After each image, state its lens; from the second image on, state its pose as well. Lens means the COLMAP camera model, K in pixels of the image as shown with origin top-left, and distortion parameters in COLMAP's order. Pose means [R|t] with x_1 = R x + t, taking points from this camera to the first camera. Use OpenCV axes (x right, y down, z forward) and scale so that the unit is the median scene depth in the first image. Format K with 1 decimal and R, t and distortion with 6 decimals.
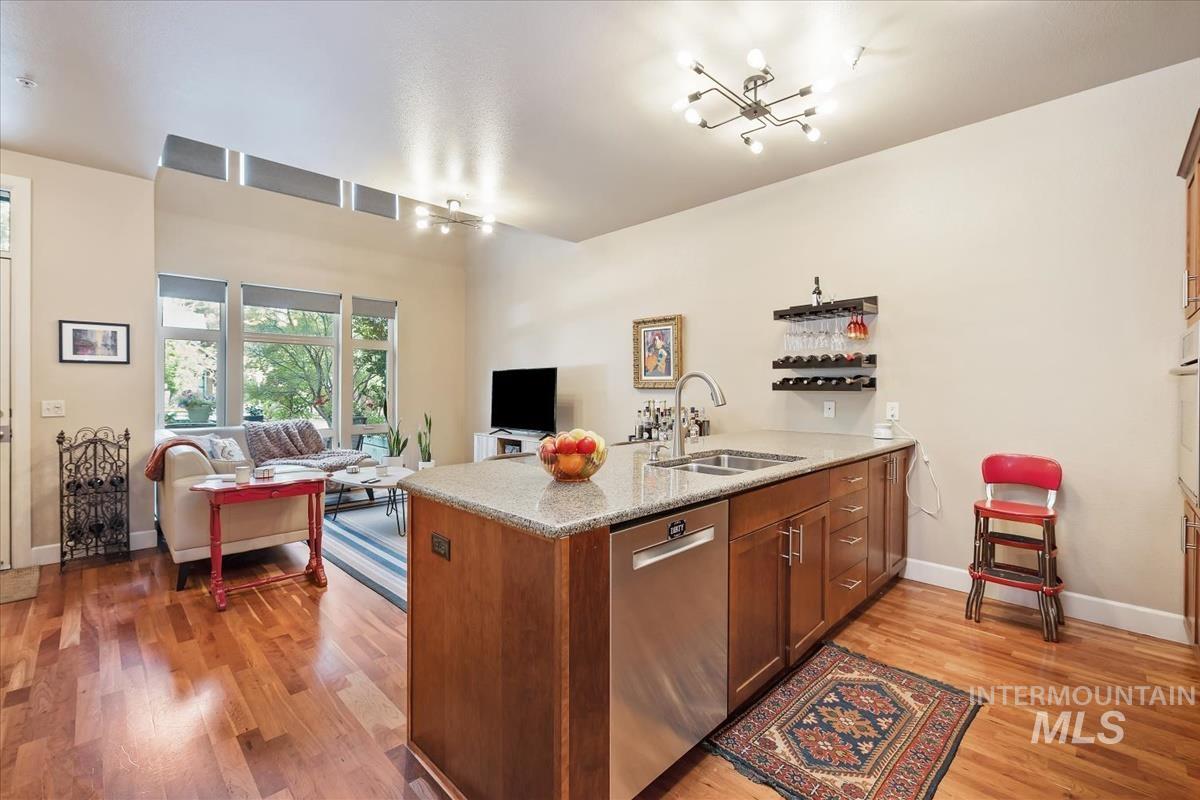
lens RADIAL K [[512.4, 0, 597.5], [0, 512.4, 395.7], [0, 0, 1]] dist [-0.000826, -0.000506]
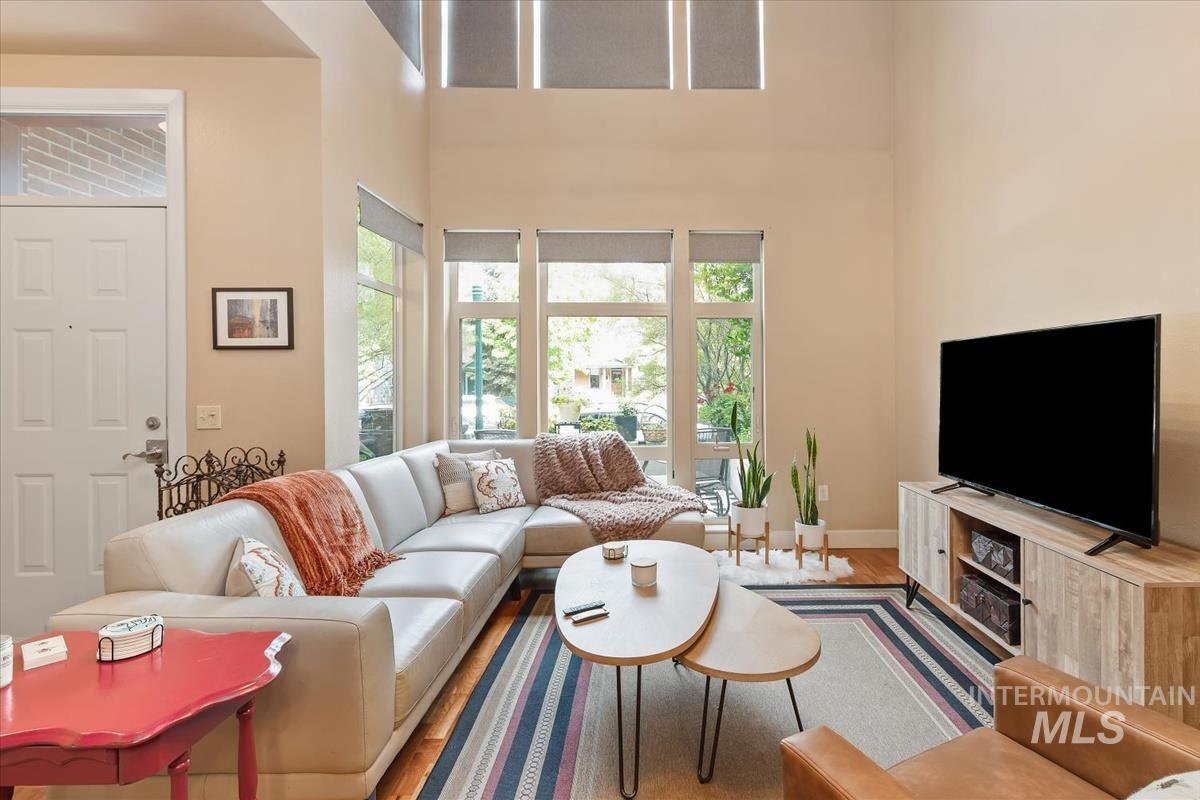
lens RADIAL K [[629.4, 0, 596.1], [0, 629.4, 383.8], [0, 0, 1]] dist [0.015960, 0.000301]
pose [[0.728104, -0.002133, -0.685464, -0.094506], [-0.004638, 0.999957, -0.008038, -0.014938], [0.685451, 0.009031, 0.728062, 0.730942]]
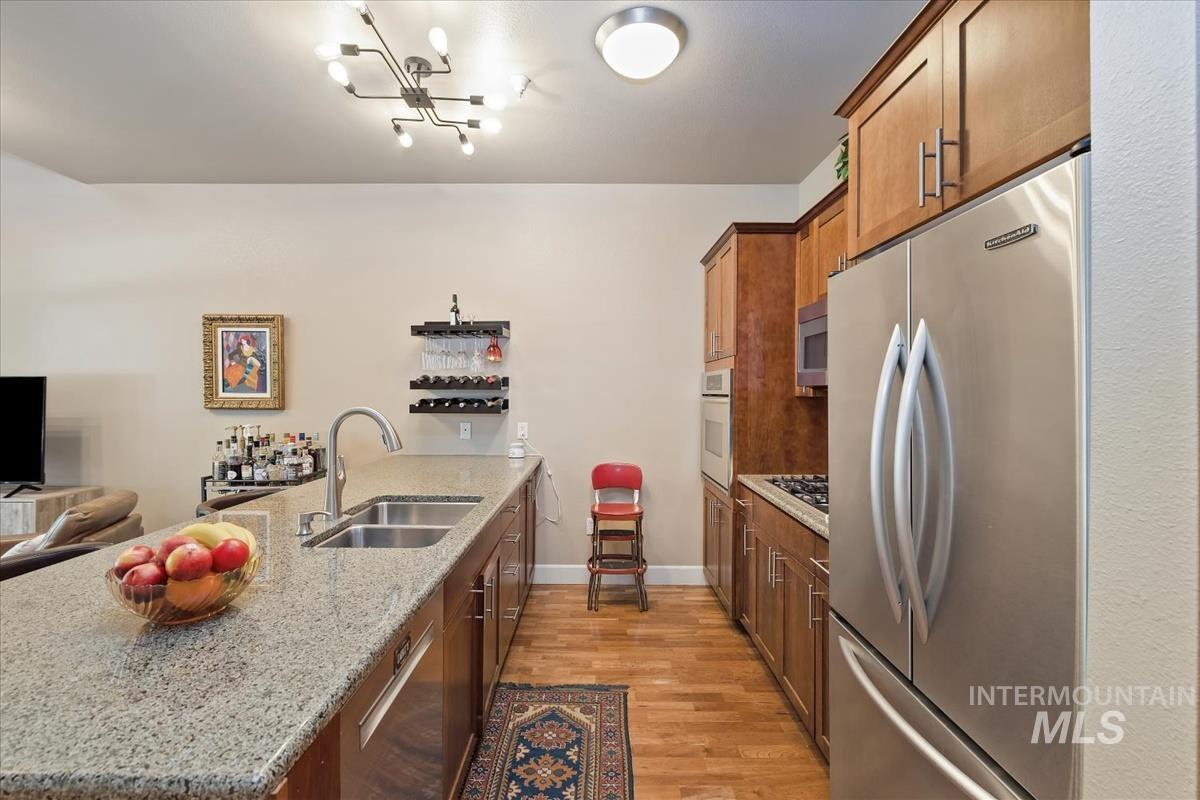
lens RADIAL K [[512.4, 0, 598.3], [0, 512.4, 396.3], [0, 0, 1]] dist [-0.000826, -0.000506]
pose [[0.705482, -0.005193, 0.708709, -0.066961], [0.006418, 0.999979, 0.000939, -0.040298], [-0.708699, 0.003885, 0.705501, 0.132213]]
